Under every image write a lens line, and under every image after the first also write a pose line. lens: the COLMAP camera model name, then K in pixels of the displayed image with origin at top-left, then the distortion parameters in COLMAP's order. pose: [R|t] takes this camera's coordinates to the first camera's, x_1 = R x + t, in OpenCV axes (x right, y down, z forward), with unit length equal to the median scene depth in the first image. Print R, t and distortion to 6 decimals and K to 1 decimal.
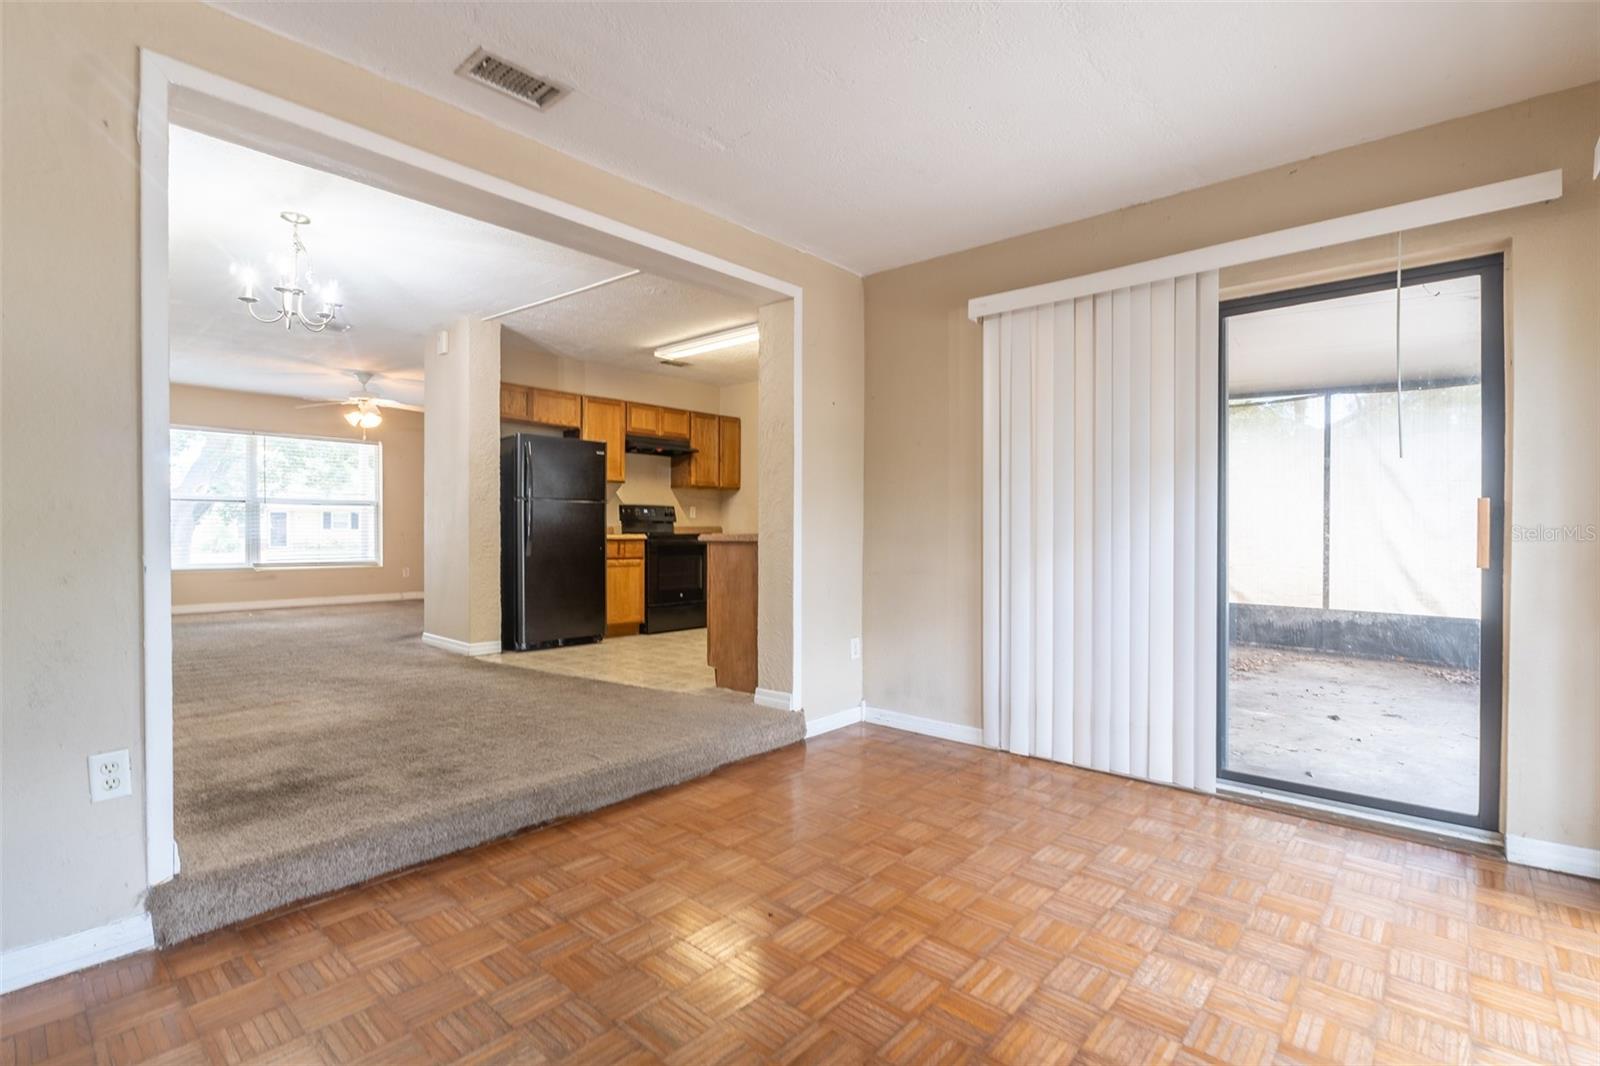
lens RADIAL K [[759.2, 0, 803.7], [0, 759.2, 539.6], [0, 0, 1]] dist [0.000286, -0.000133]
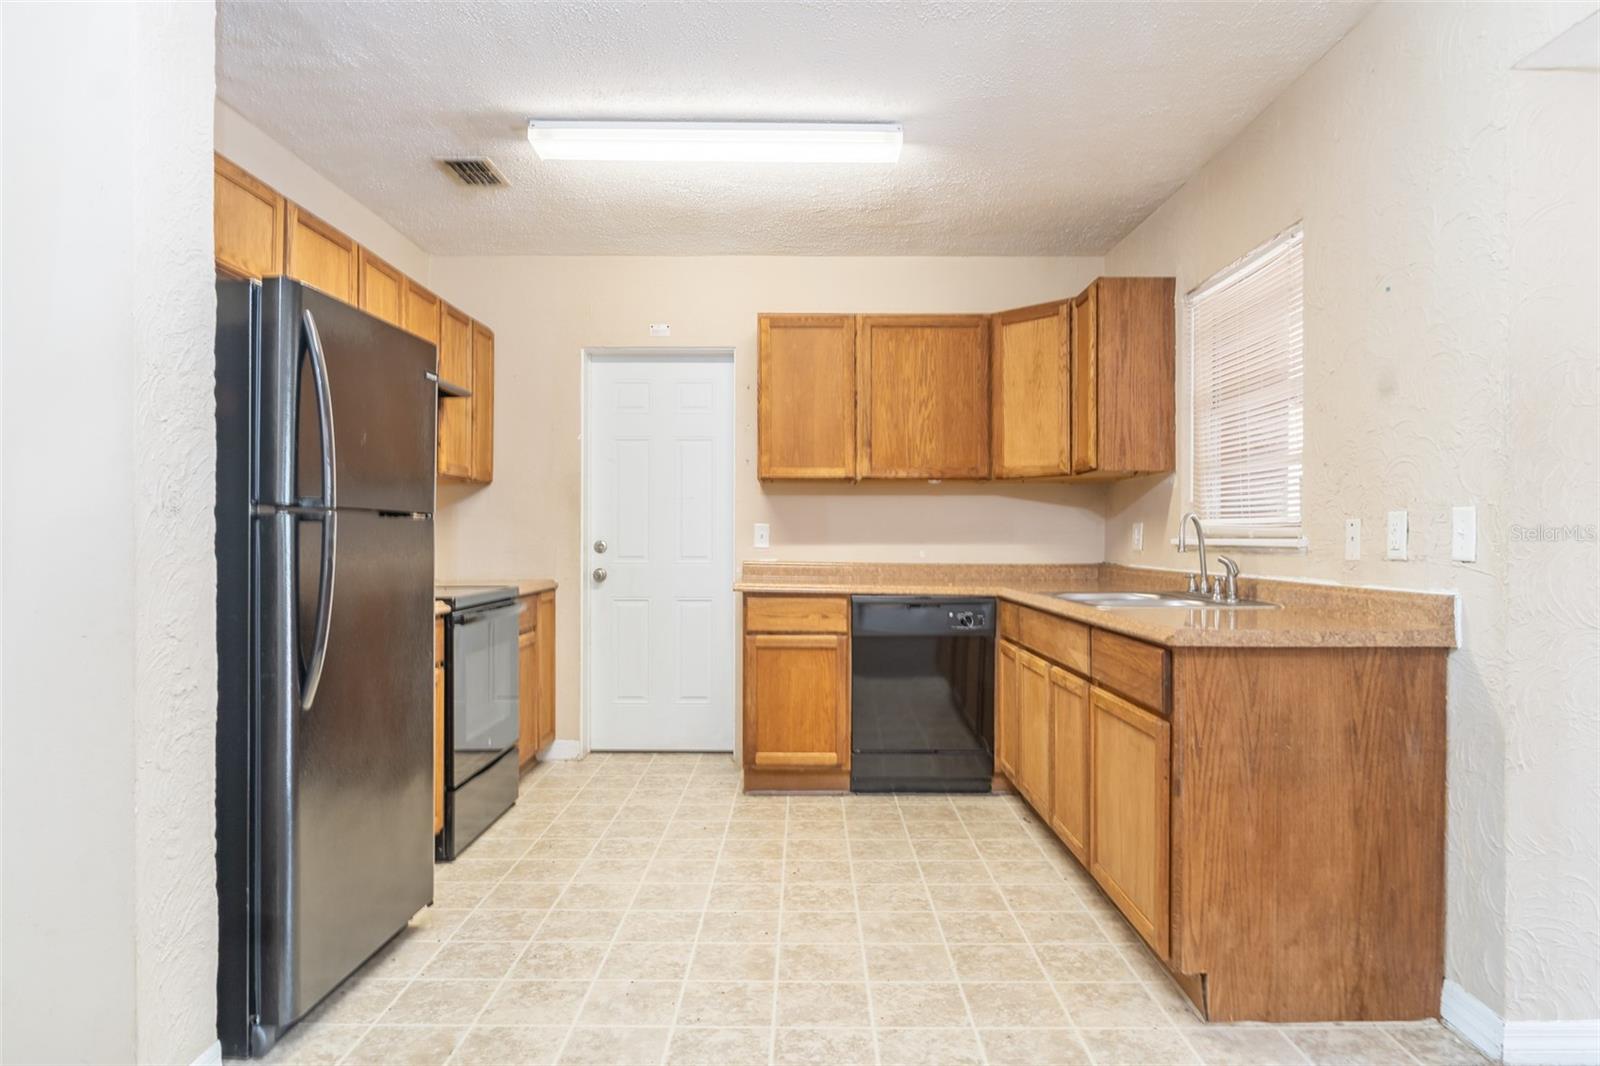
lens RADIAL K [[978.1, 0, 804.2], [0, 978.1, 532.1], [0, 0, 1]] dist [-0.005152, 0.000925]
pose [[0.746945, 0.001450, 0.664884, -0.377357], [0.008641, 0.999892, -0.011888, -0.031695], [-0.664829, 0.014625, 0.746852, 0.483453]]
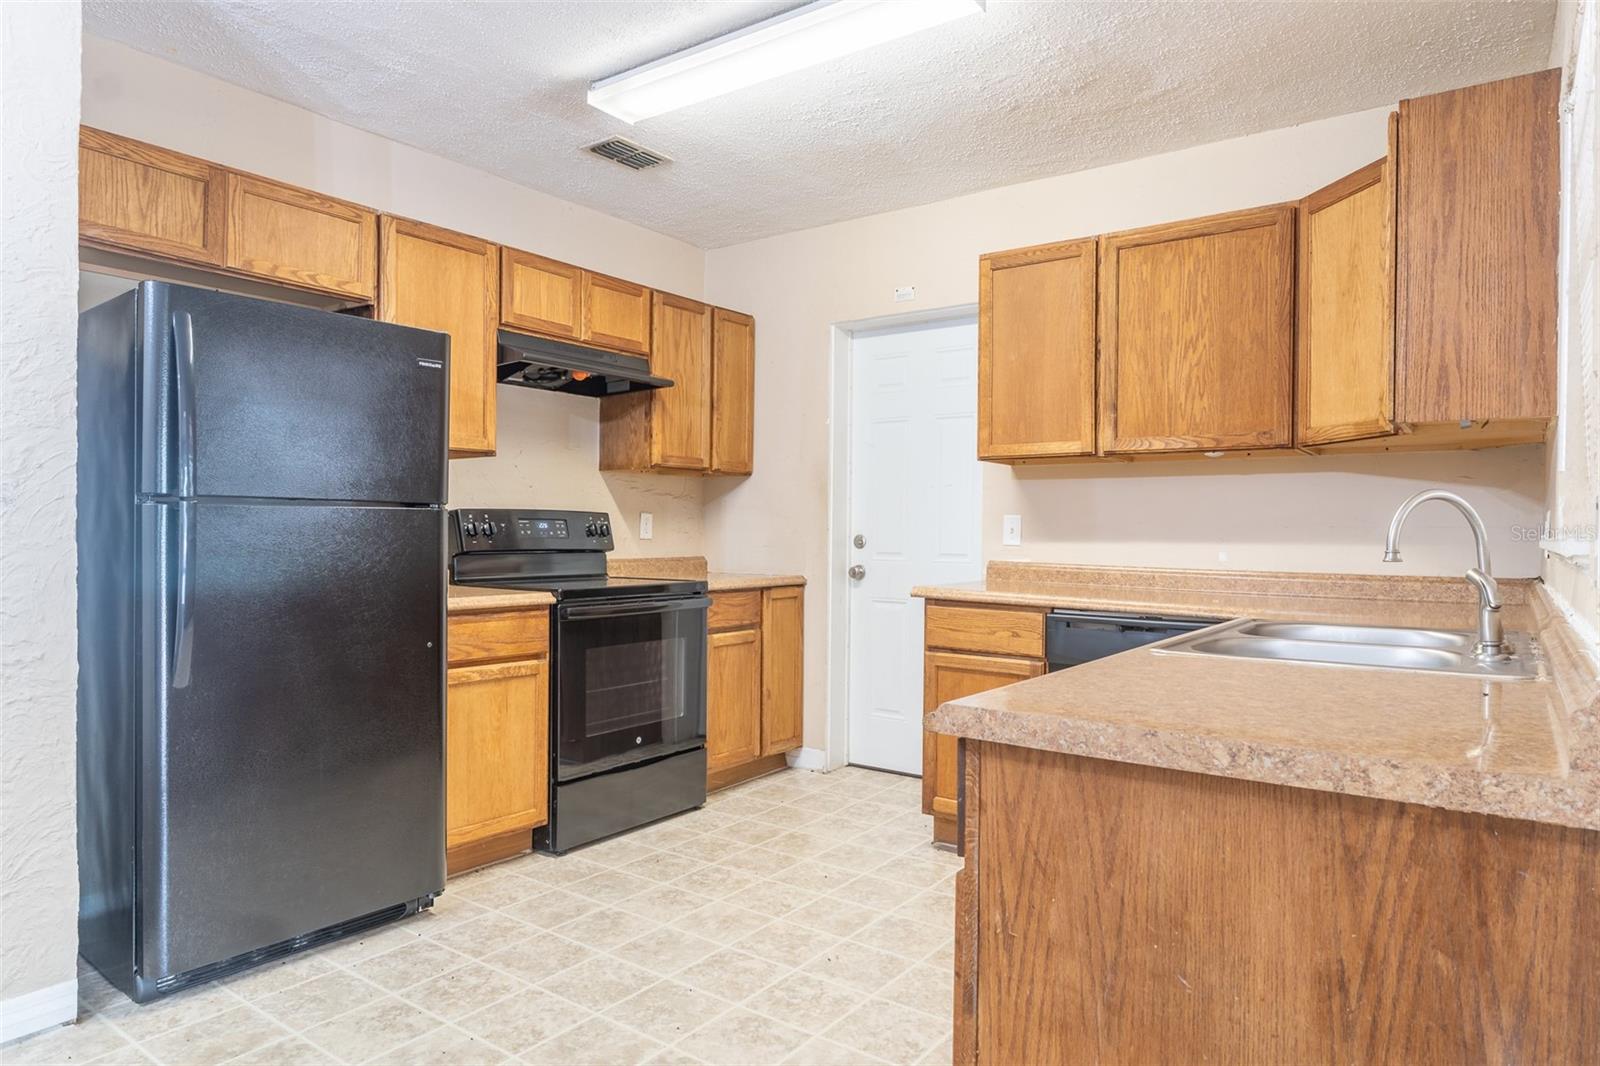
lens RADIAL K [[978.1, 0, 800.1], [0, 978.1, 532.0], [0, 0, 1]] dist [-0.005152, 0.000925]
pose [[0.995177, 0.004838, 0.097971, -0.125624], [-0.004008, 0.999954, -0.008663, -0.030904], [-0.098009, 0.008228, 0.995152, 0.474468]]
